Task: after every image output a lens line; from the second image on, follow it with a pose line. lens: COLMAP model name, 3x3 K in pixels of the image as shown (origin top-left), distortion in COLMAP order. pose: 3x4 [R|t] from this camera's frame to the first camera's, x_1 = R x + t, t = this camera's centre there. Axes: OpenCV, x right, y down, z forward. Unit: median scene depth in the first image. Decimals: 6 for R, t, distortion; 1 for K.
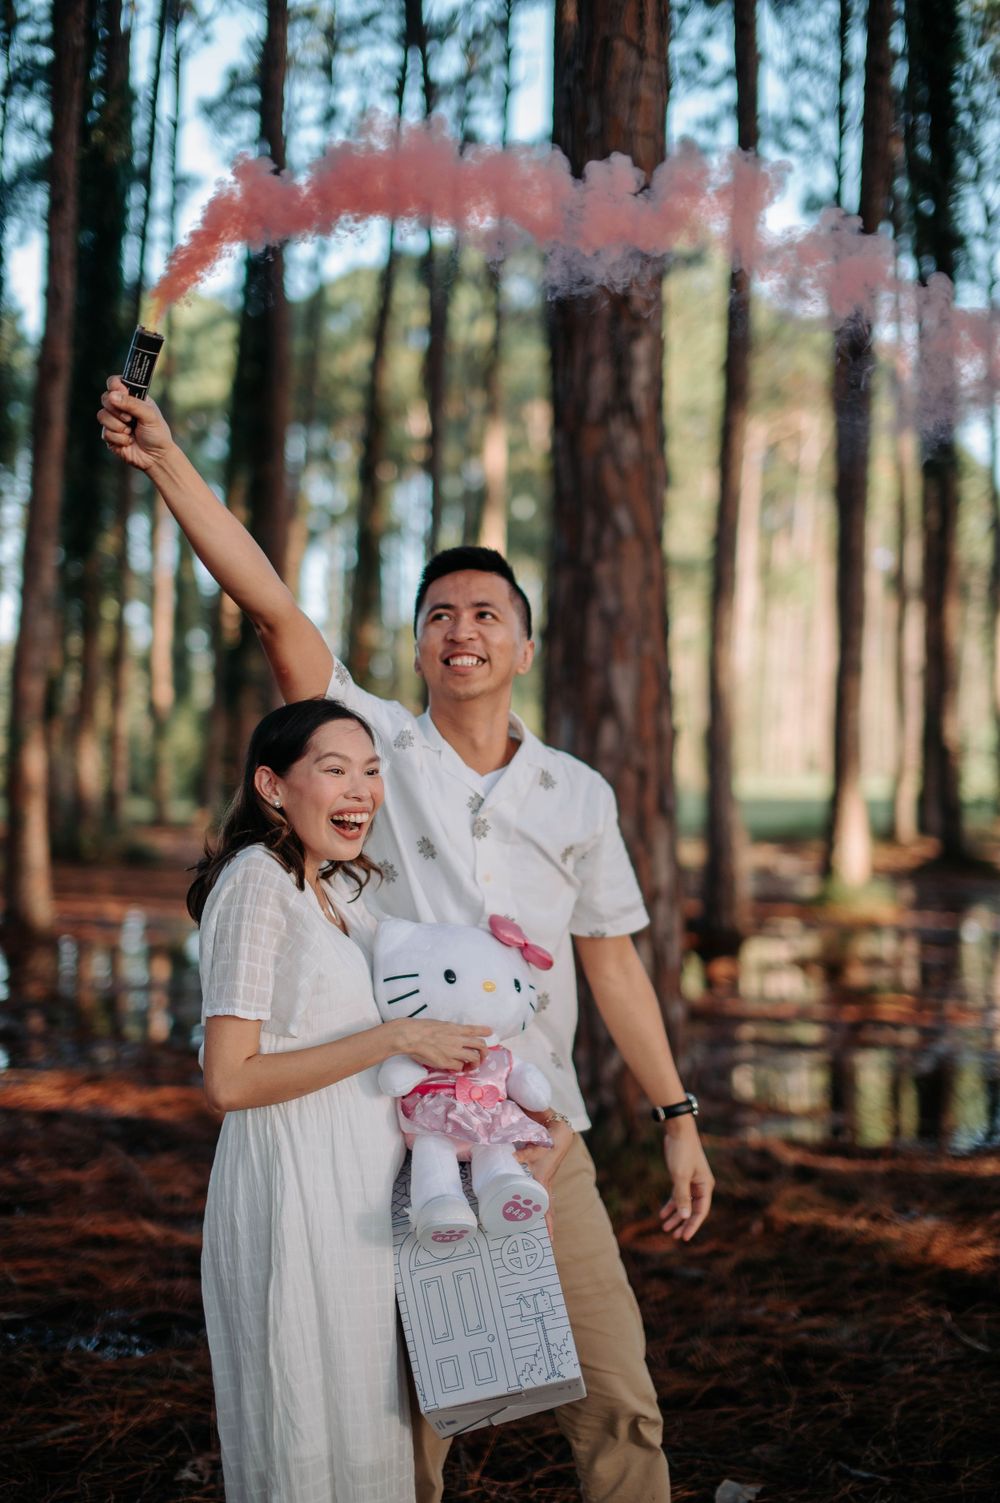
lens RADIAL K [[2124.9, 0, 500.0], [0, 2124.9, 751.5], [0, 0, 1]] dist [-0.064002, -0.116048]
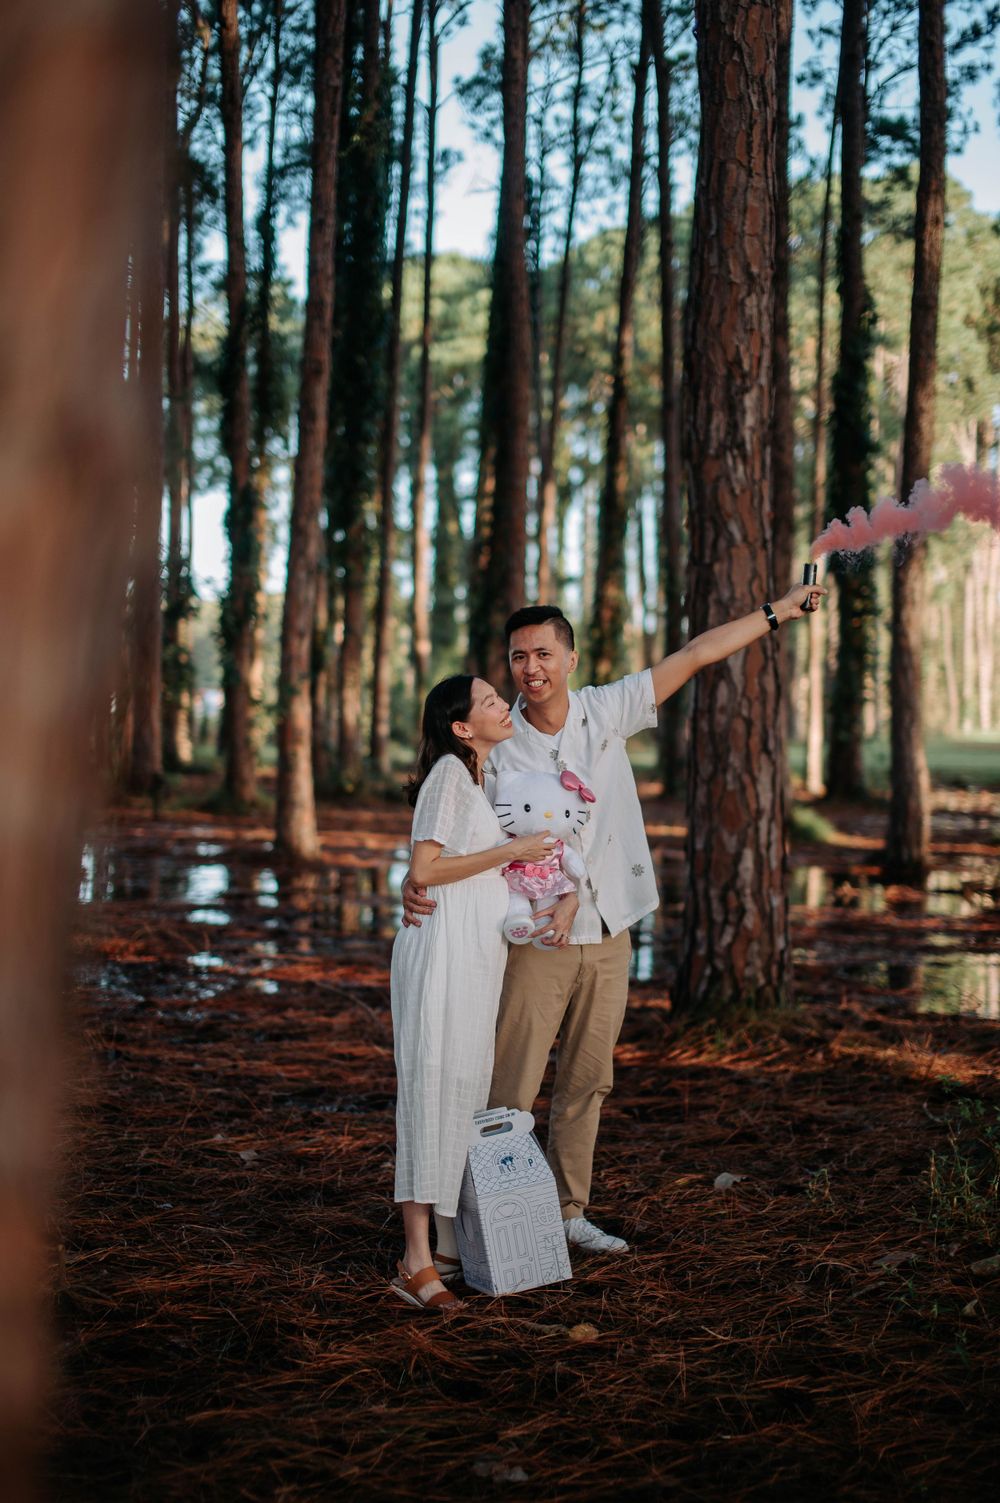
lens RADIAL K [[2119.3, 0, 500.0], [0, 2119.3, 751.5], [0, 0, 1]] dist [0.099527, -2.185562]
pose [[0.992233, -0.000623, -0.124393, 0.025385], [0.003719, 0.999689, 0.024654, -0.001648], [0.124339, -0.024925, 0.991927, -0.108211]]
